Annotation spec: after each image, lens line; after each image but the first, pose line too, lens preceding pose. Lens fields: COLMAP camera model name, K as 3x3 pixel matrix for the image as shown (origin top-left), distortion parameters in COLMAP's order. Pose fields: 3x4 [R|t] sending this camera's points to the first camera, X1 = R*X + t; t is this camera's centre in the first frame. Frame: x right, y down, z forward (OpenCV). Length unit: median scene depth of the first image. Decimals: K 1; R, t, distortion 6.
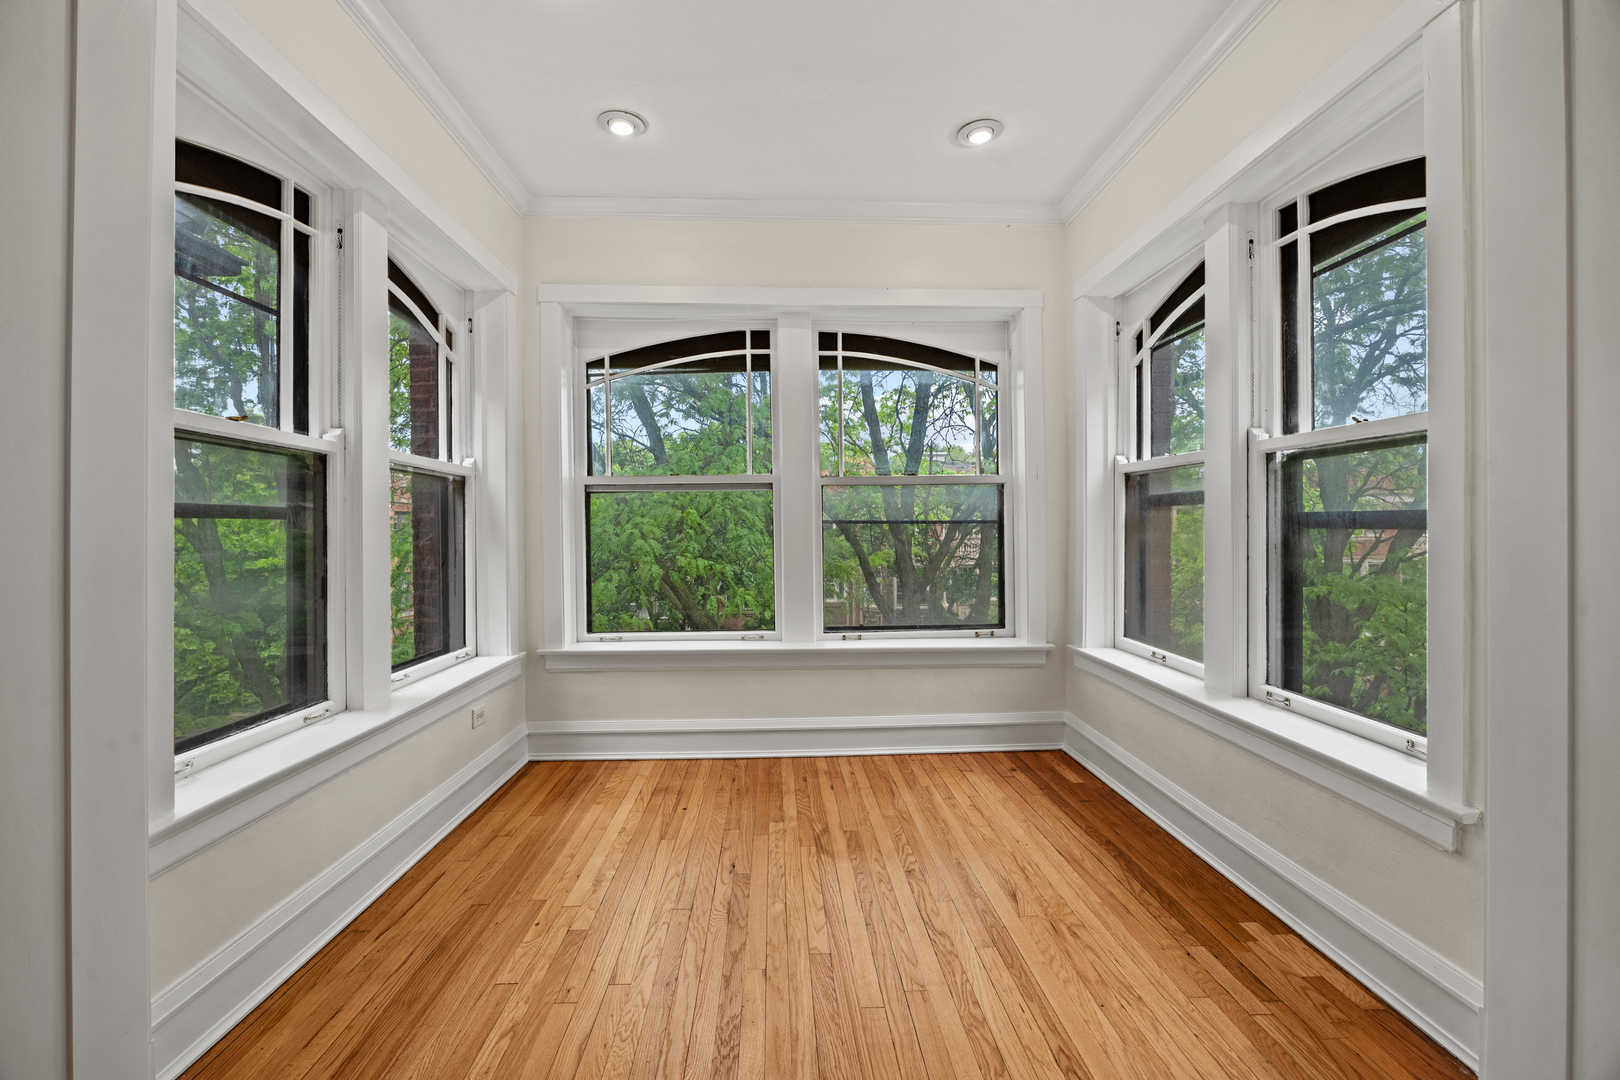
lens RADIAL K [[688.7, 0, 816.9], [0, 688.7, 523.8], [0, 0, 1]] dist [-0.014955, 0.002065]
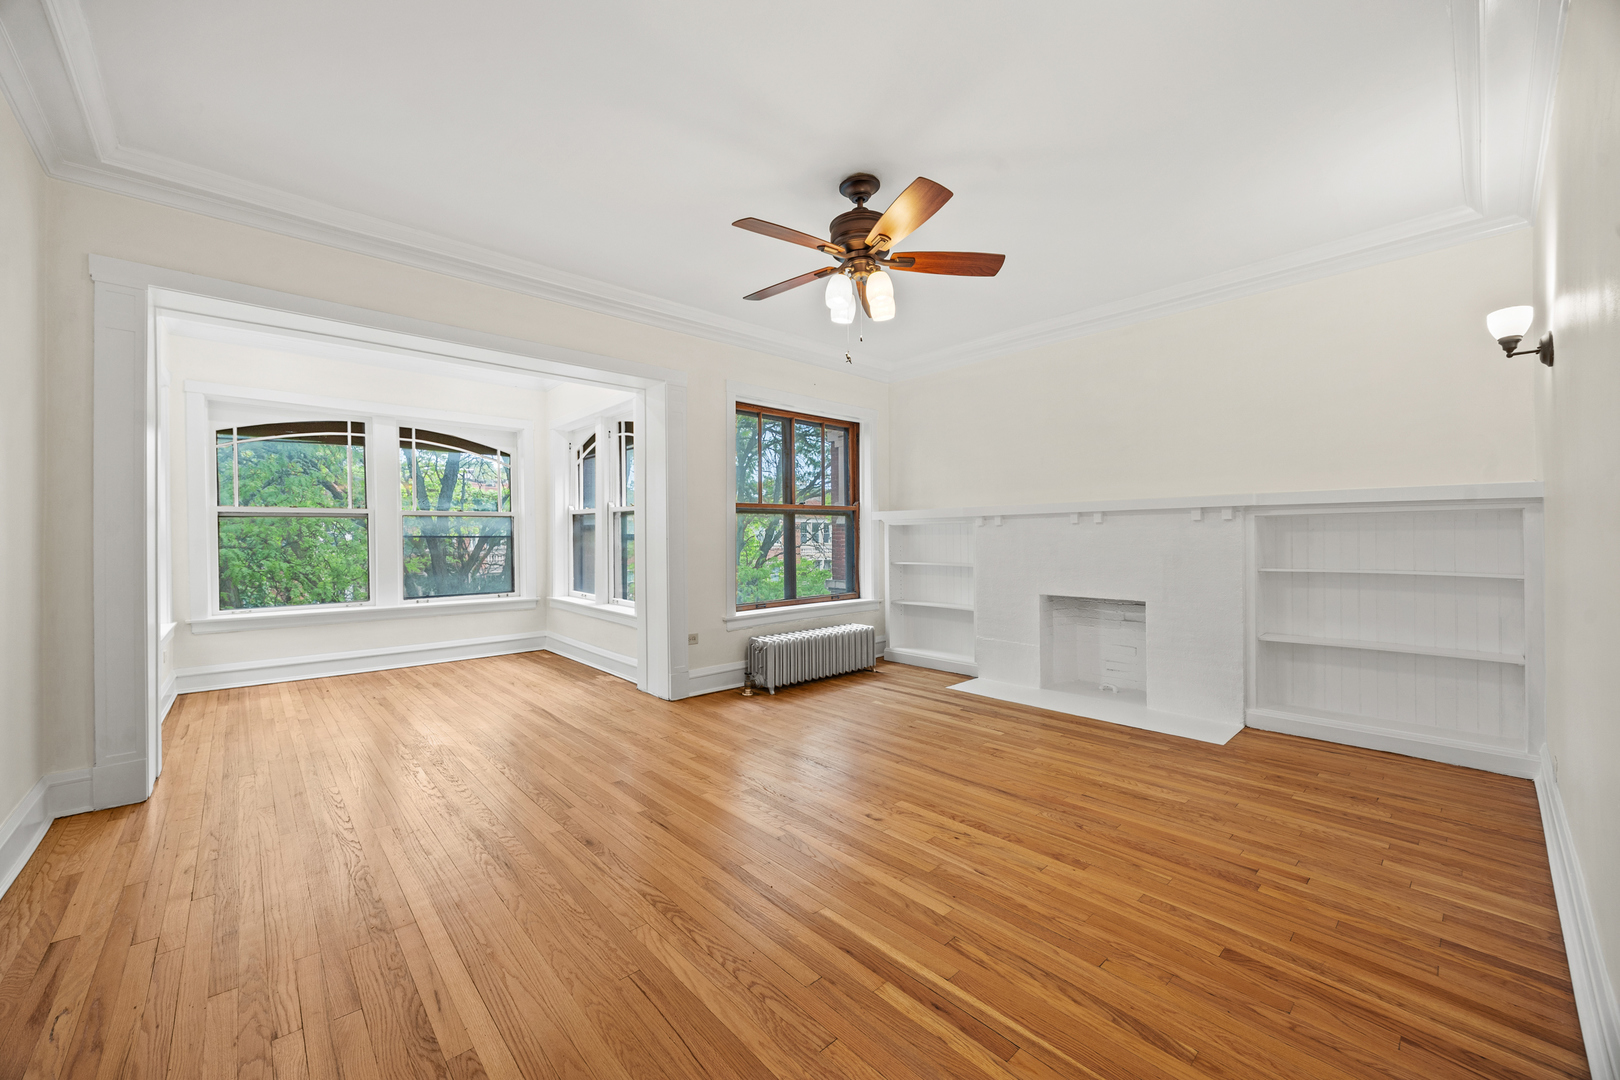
lens RADIAL K [[616.5, 0, 799.9], [0, 616.5, 538.7], [0, 0, 1]] dist [-0.005231, 0.000066]
pose [[0.781410, -0.000809, 0.624017, -0.189183], [-0.001230, 0.999995, 0.002836, -0.003530], [-0.624016, -0.002983, 0.781406, -0.902178]]
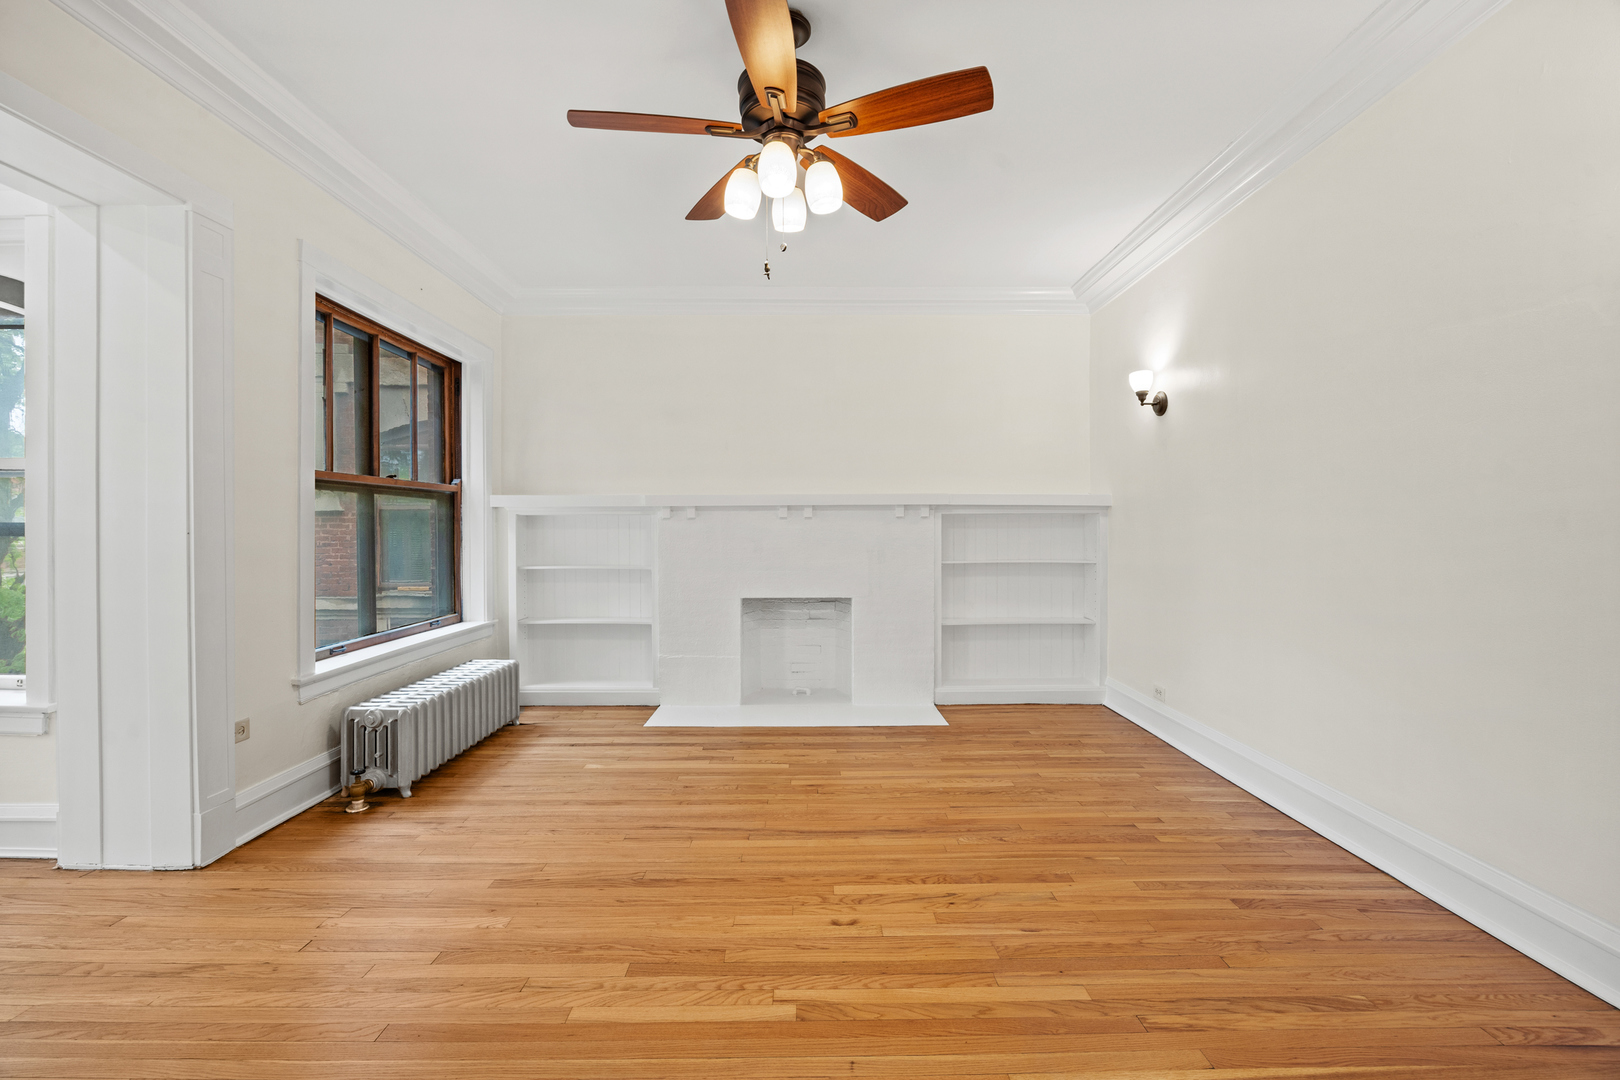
lens RADIAL K [[688.7, 0, 804.1], [0, 688.7, 534.7], [0, 0, 1]] dist [-0.014955, 0.002065]
pose [[0.055661, -0.000184, 0.998450, -0.248492], [-0.004055, 0.999992, 0.000410, -0.000660], [-0.998442, -0.004072, 0.055660, -0.388808]]
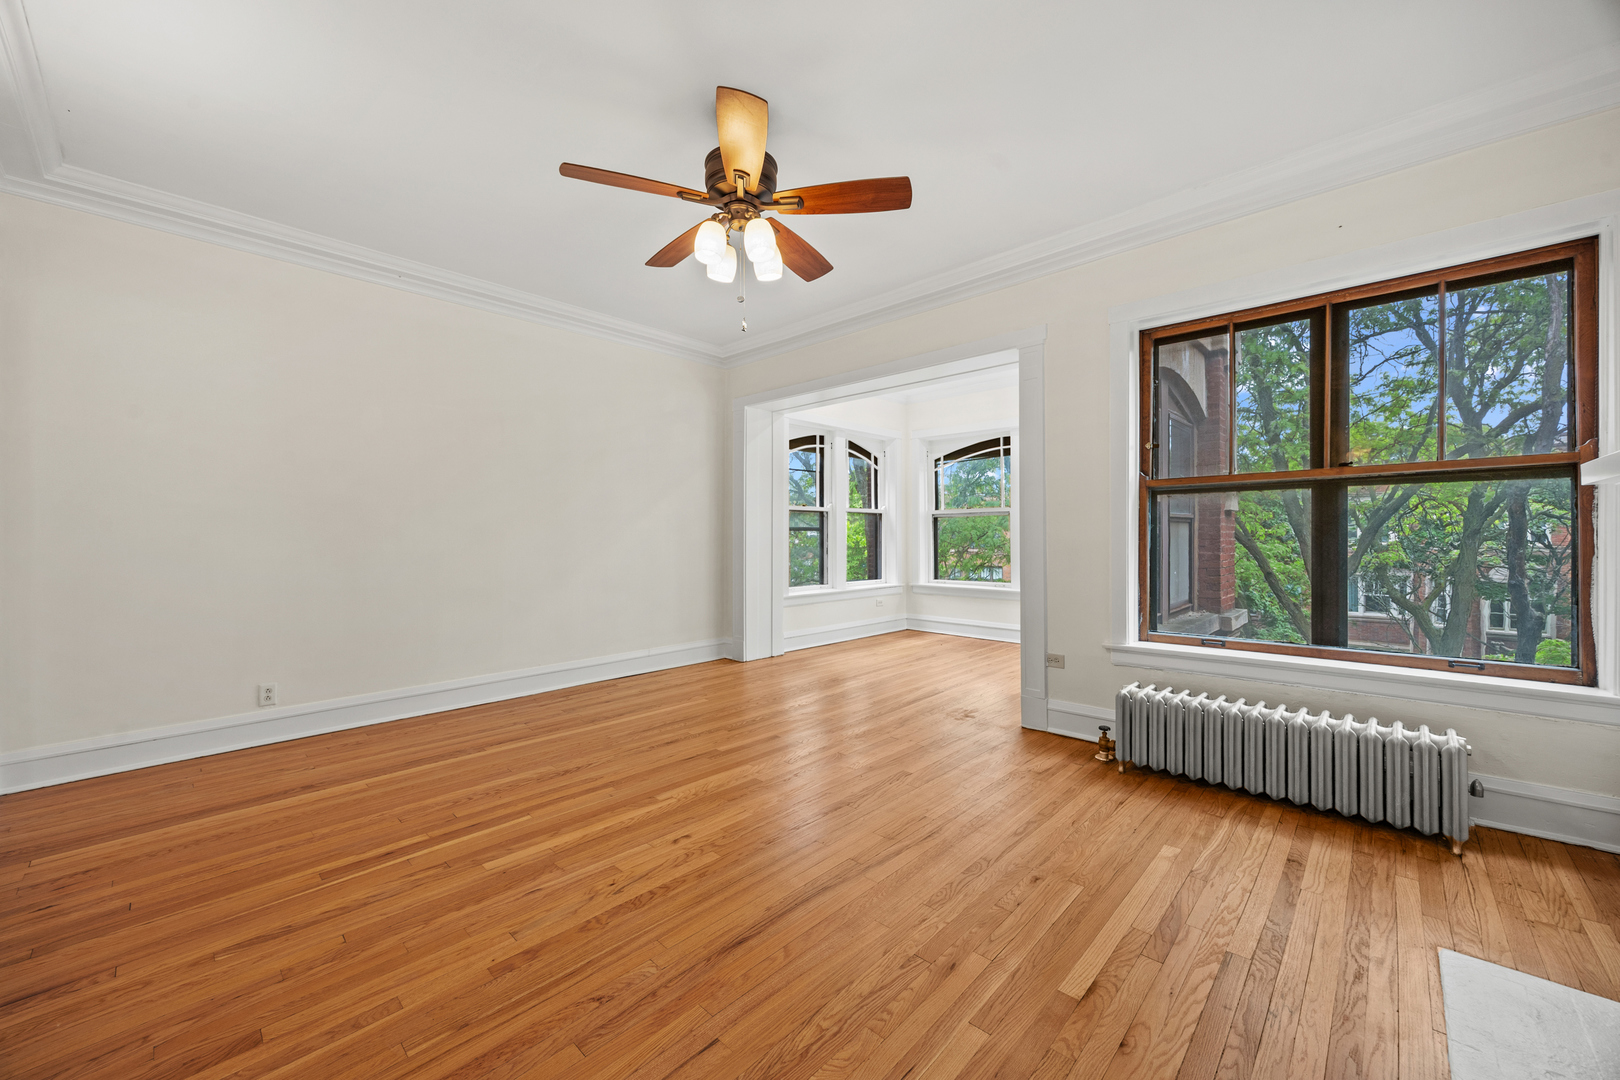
lens RADIAL K [[616.5, 0, 802.0], [0, 616.5, 529.2], [0, 0, 1]] dist [-0.005231, 0.000066]
pose [[0.683625, -0.004274, -0.729821, 0.901346], [0.004246, 0.999989, -0.001879, -0.005475], [0.729821, -0.001815, 0.683635, -0.748628]]
